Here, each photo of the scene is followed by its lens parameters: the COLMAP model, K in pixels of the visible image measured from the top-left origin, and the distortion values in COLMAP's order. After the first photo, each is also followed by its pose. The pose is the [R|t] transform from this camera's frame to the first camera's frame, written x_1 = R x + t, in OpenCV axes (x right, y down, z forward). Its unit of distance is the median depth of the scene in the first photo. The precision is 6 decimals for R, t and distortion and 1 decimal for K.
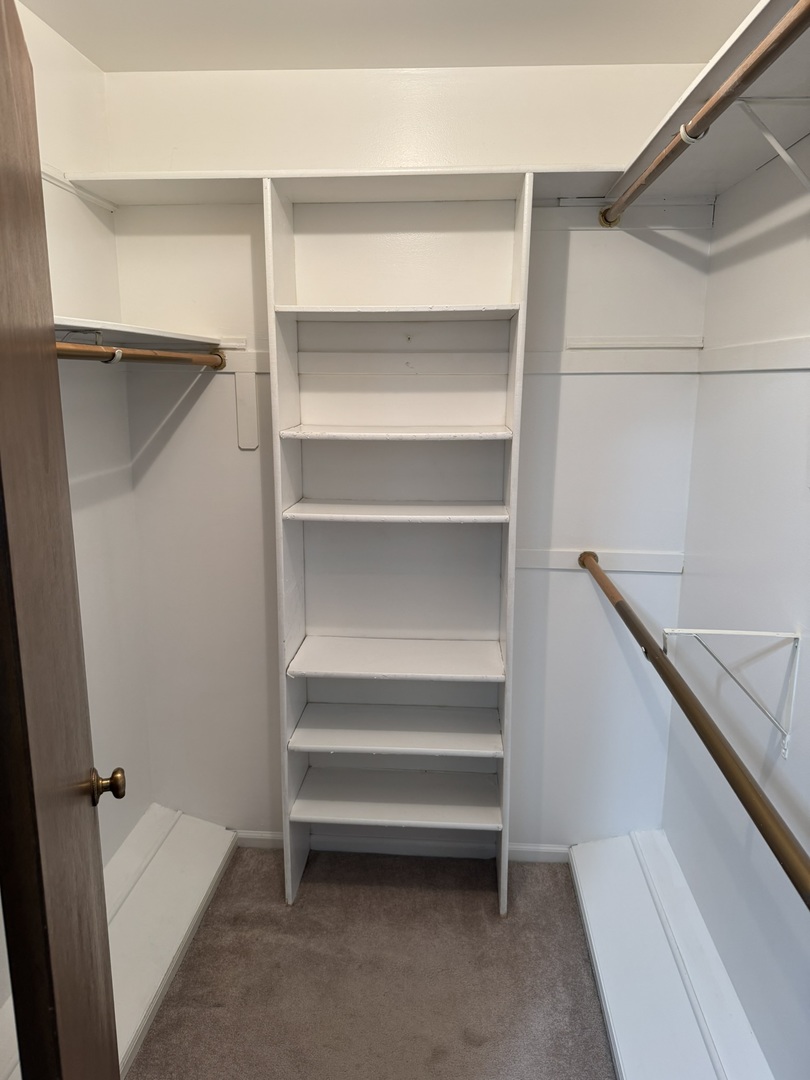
lens RADIAL K [[766.5, 0, 411.5], [0, 766.5, 542.7], [0, 0, 1]] dist [0.022443, -0.031016]
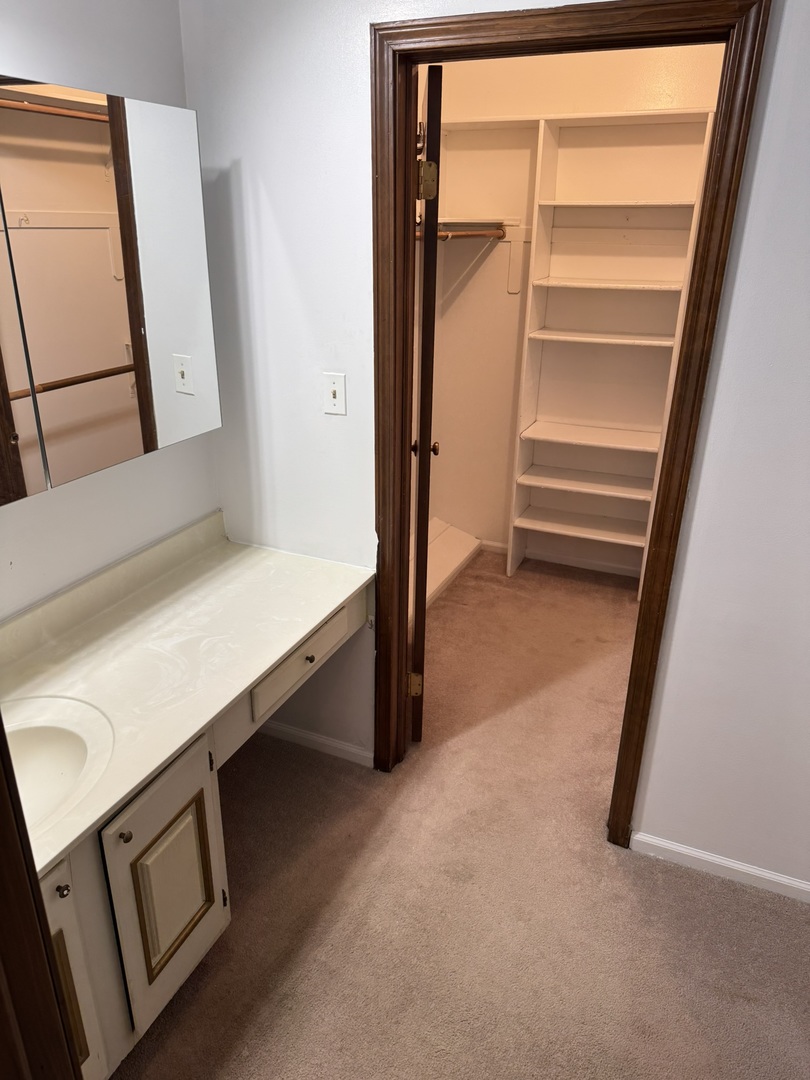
lens RADIAL K [[766.5, 0, 396.8], [0, 766.5, 546.2], [0, 0, 1]] dist [0.022443, -0.031016]
pose [[0.935660, 0.140896, -0.323556, 0.152171], [-0.078375, 0.976909, 0.198761, 0.095079], [0.344090, -0.160614, 0.925098, -0.649203]]
